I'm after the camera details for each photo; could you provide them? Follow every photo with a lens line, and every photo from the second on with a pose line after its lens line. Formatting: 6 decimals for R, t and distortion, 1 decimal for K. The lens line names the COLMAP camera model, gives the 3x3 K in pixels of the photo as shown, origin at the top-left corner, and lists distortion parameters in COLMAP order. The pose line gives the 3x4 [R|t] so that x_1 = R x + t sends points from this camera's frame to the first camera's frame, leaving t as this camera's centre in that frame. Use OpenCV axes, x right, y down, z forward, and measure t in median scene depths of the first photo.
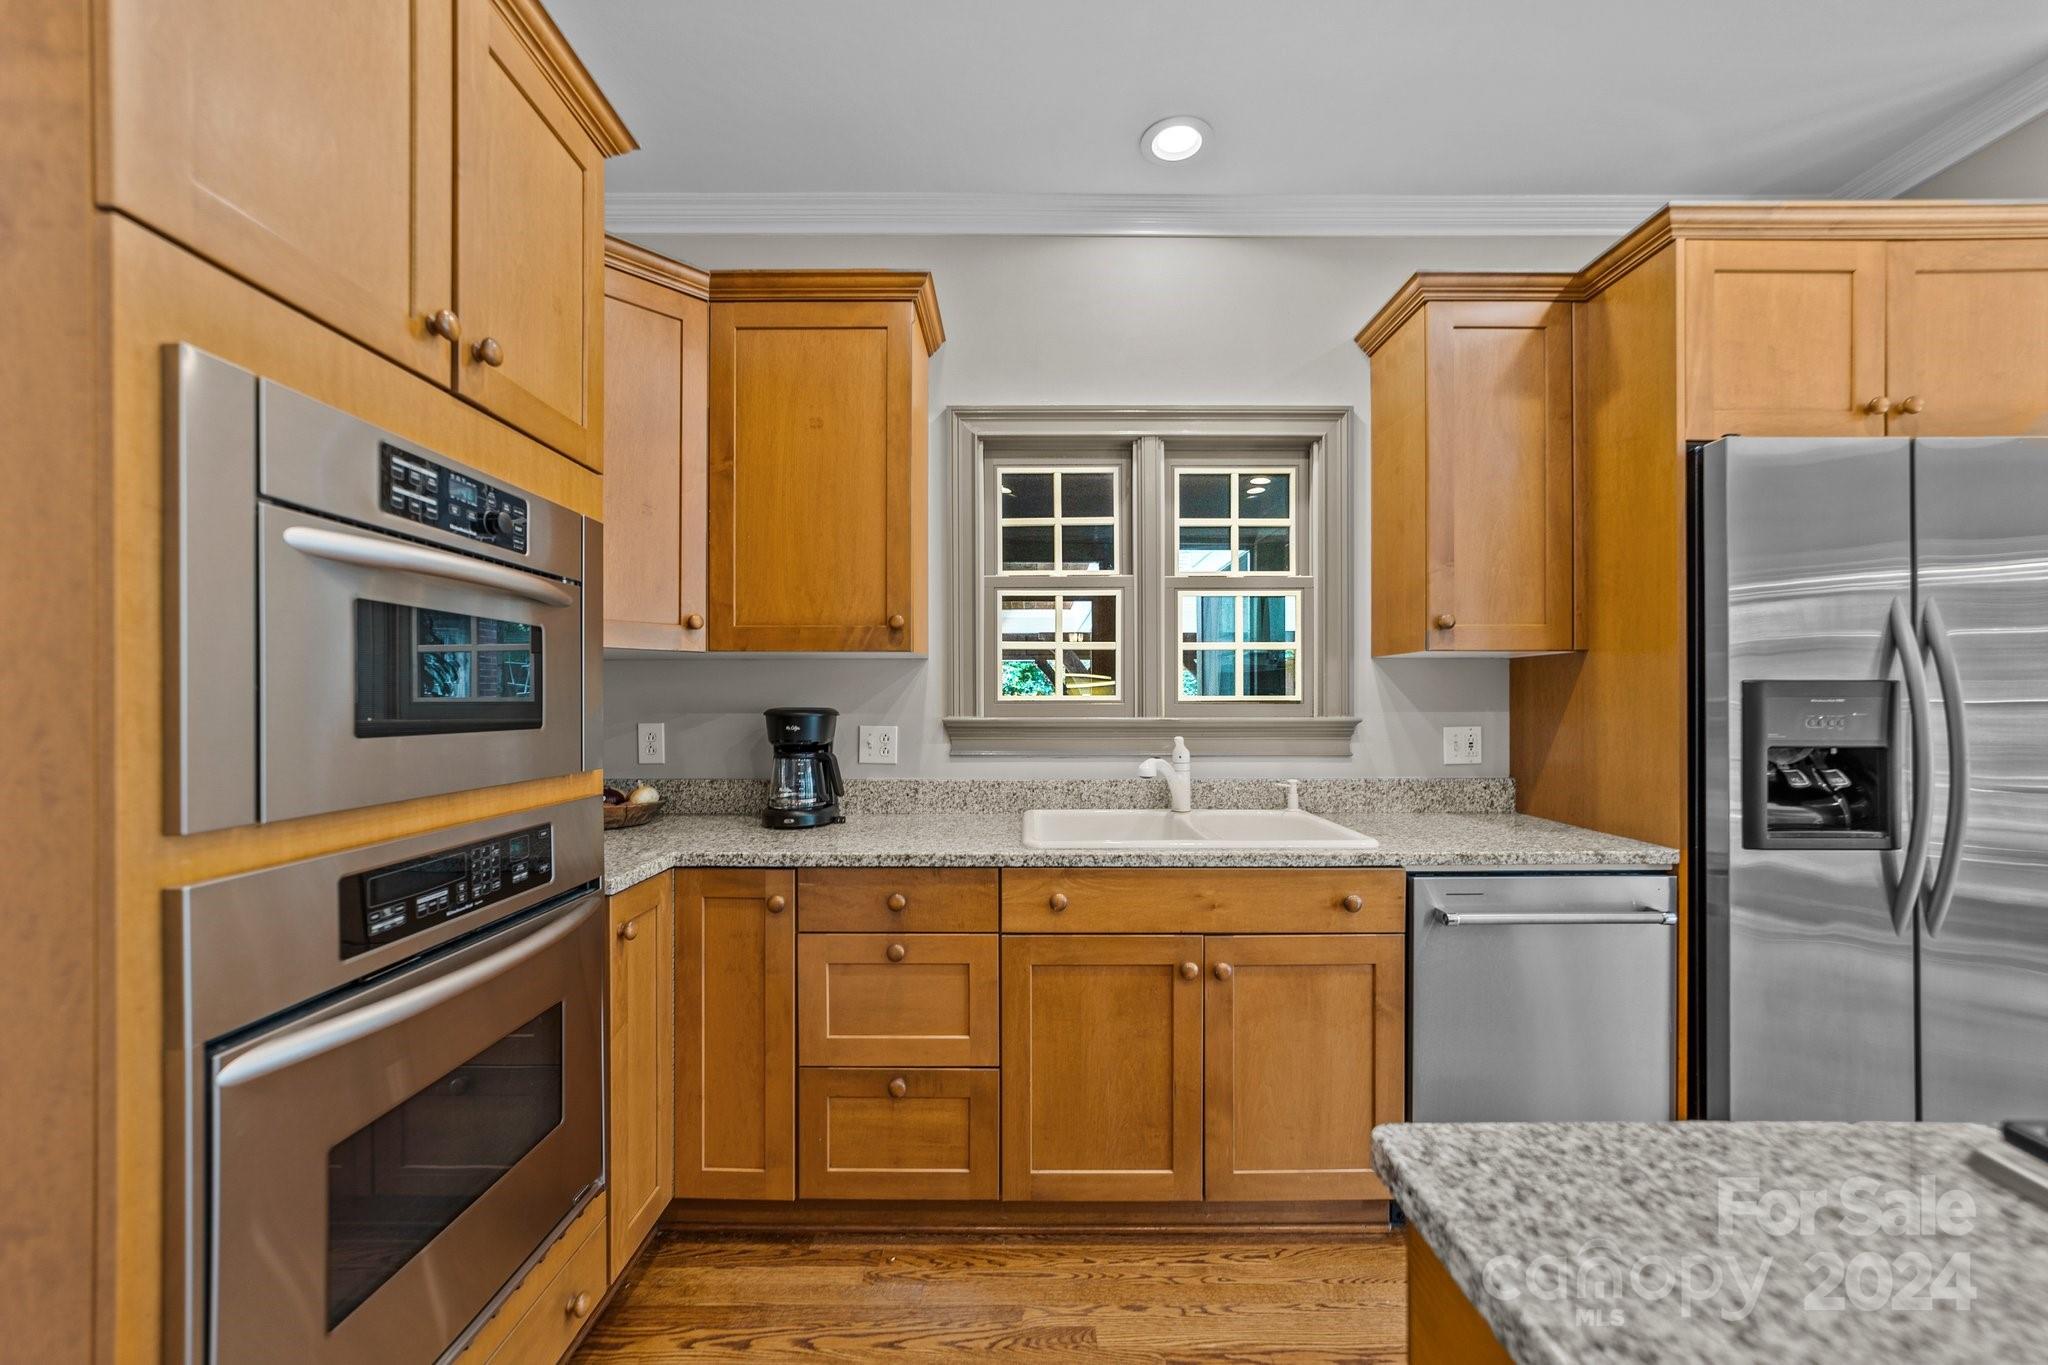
lens RADIAL K [[796.7, 0, 1054.6], [0, 796.7, 700.6], [0, 0, 1]] dist [-0.015588, 0.007051]
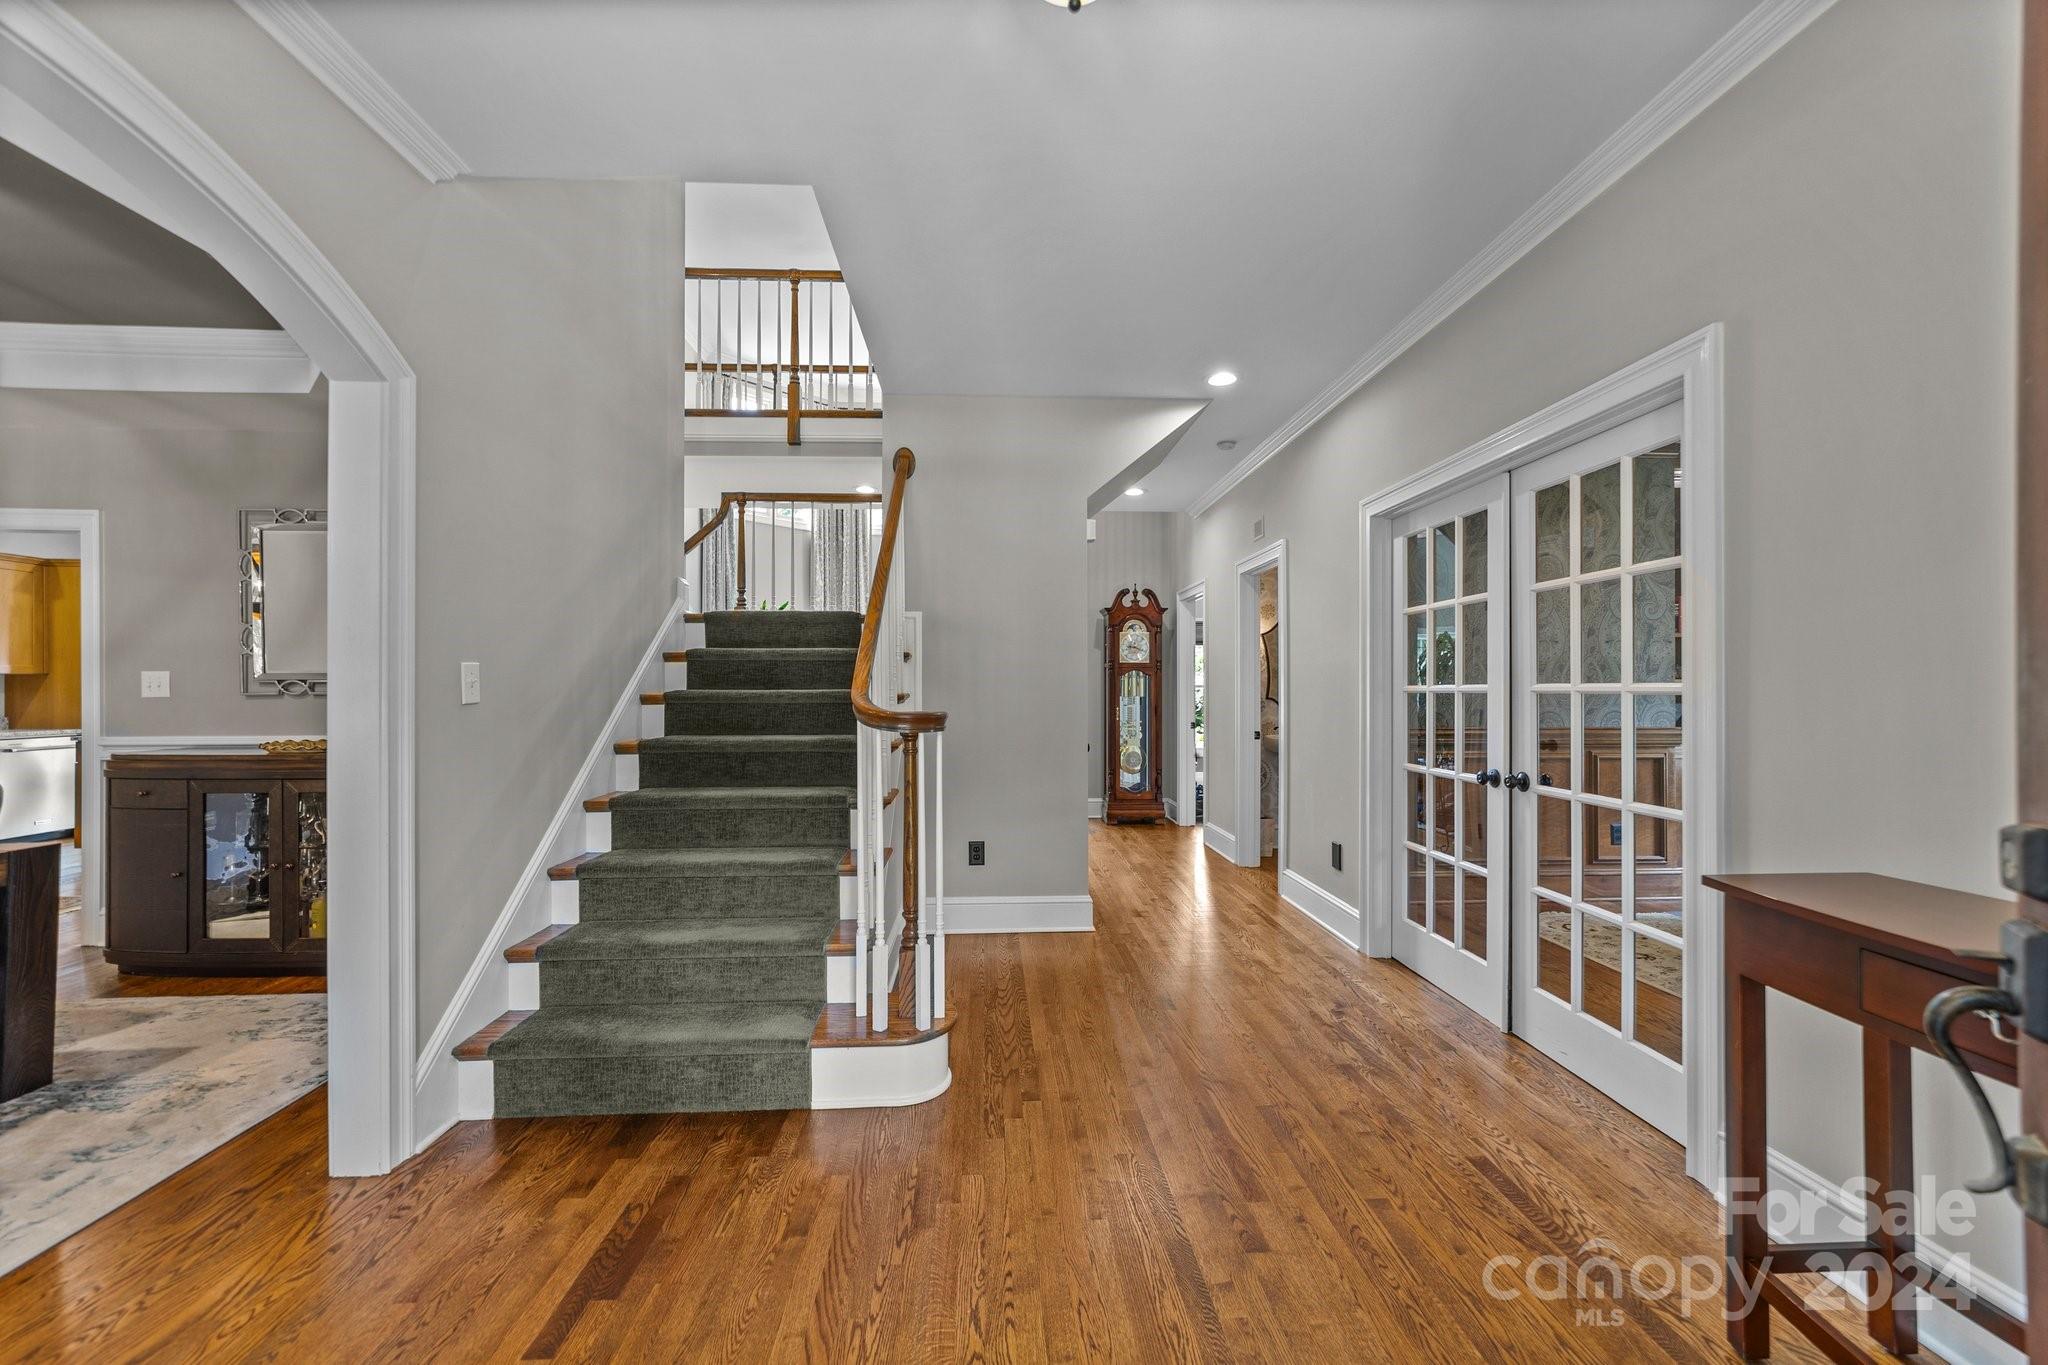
lens RADIAL K [[796.7, 0, 1025.1], [0, 796.7, 686.0], [0, 0, 1]] dist [-0.015588, 0.007051]
pose [[-0.055365, 0.006996, 0.998442, -3.174765], [0.004195, 0.999968, -0.006775, 0.029253], [-0.998457, 0.003814, -0.055393, -3.211945]]
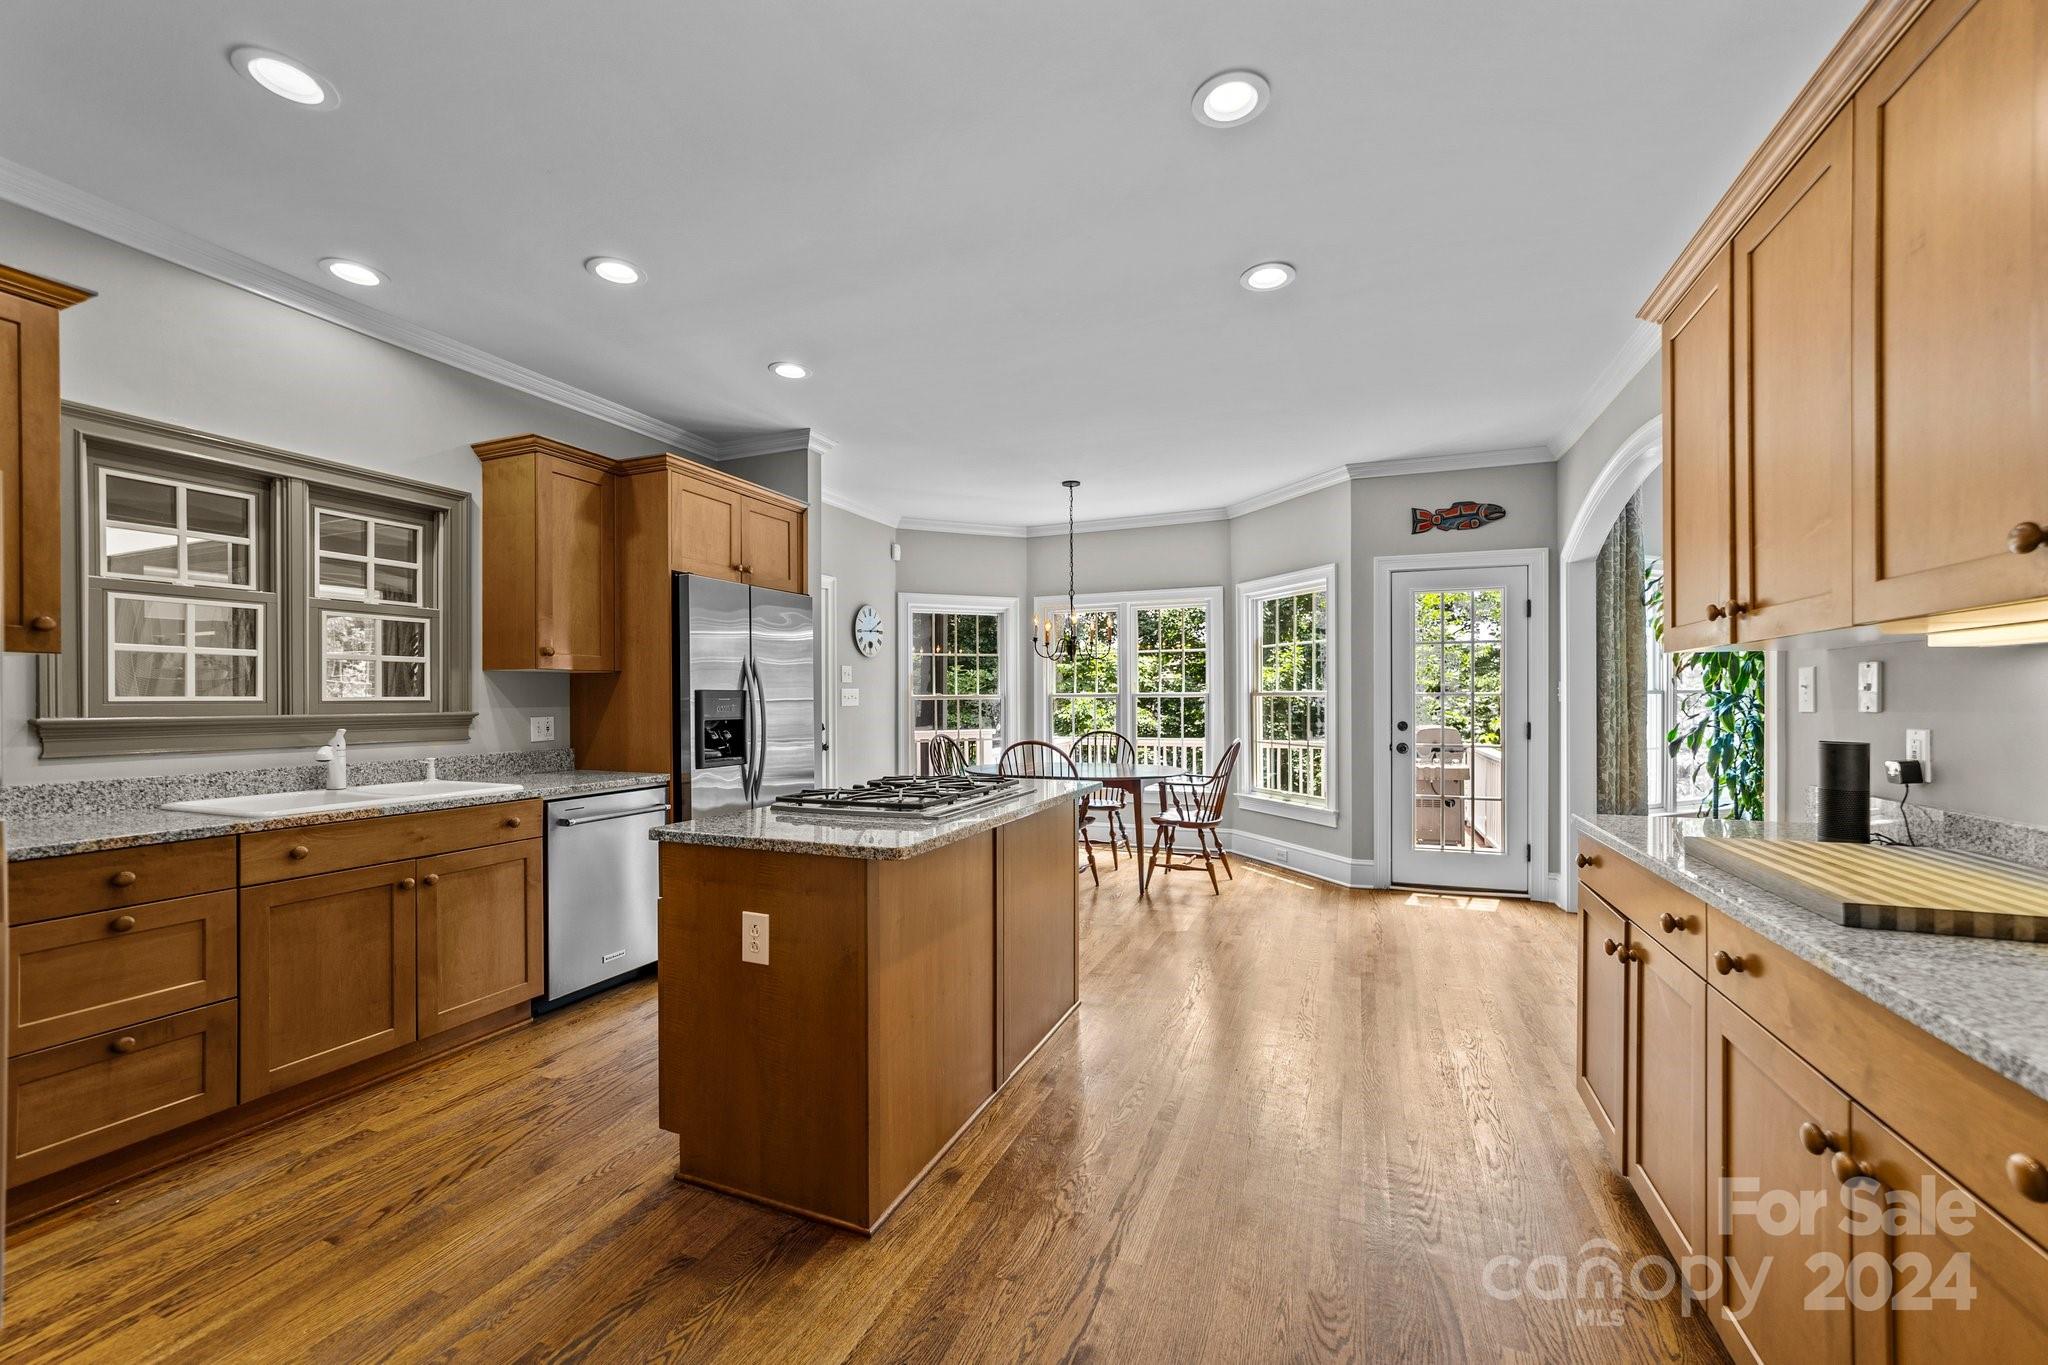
lens RADIAL K [[796.7, 0, 1020.8], [0, 796.7, 696.8], [0, 0, 1]] dist [-0.015588, 0.007051]
pose [[0.380934, 0.001289, 0.924601, -0.734234], [0.004885, 0.999982, -0.003406, 0.004667], [-0.924589, 0.005814, 0.380921, -0.592038]]
